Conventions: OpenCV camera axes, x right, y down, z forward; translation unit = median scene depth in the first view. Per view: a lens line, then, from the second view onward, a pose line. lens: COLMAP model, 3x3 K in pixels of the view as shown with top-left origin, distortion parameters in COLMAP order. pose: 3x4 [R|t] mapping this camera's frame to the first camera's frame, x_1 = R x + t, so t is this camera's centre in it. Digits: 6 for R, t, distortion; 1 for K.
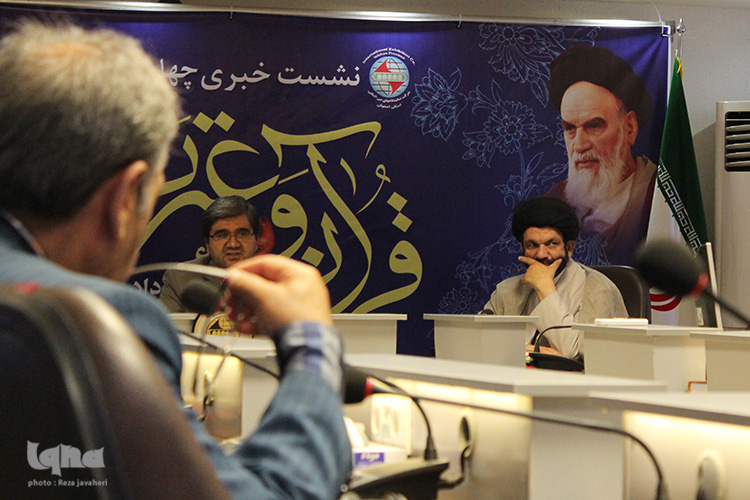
lens RADIAL K [[1861.8, 0, 376.2], [0, 1861.8, 242.4], [0, 0, 1]] dist [0.044614, 0.000000]
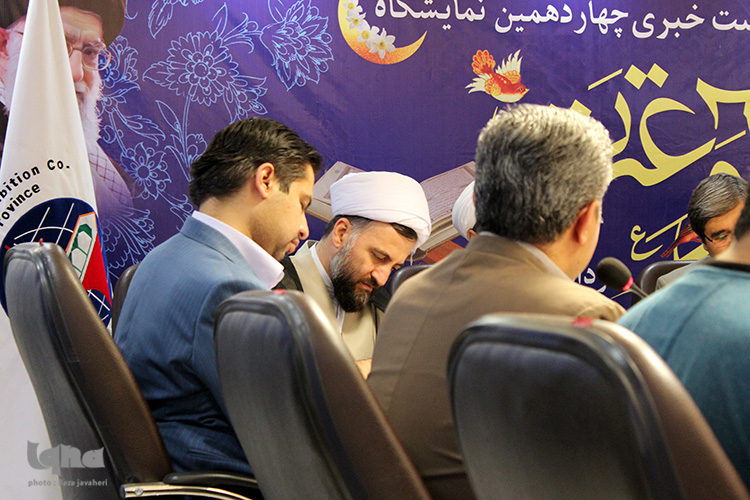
lens RADIAL K [[1861.8, 0, 374.4], [0, 1861.8, 270.0], [0, 0, 1]] dist [0.044614, 0.000000]
pose [[0.990241, -0.026527, 0.136819, -0.325343], [0.022603, 0.999290, 0.030151, -0.005575], [-0.137522, -0.026765, 0.990137, 0.182747]]
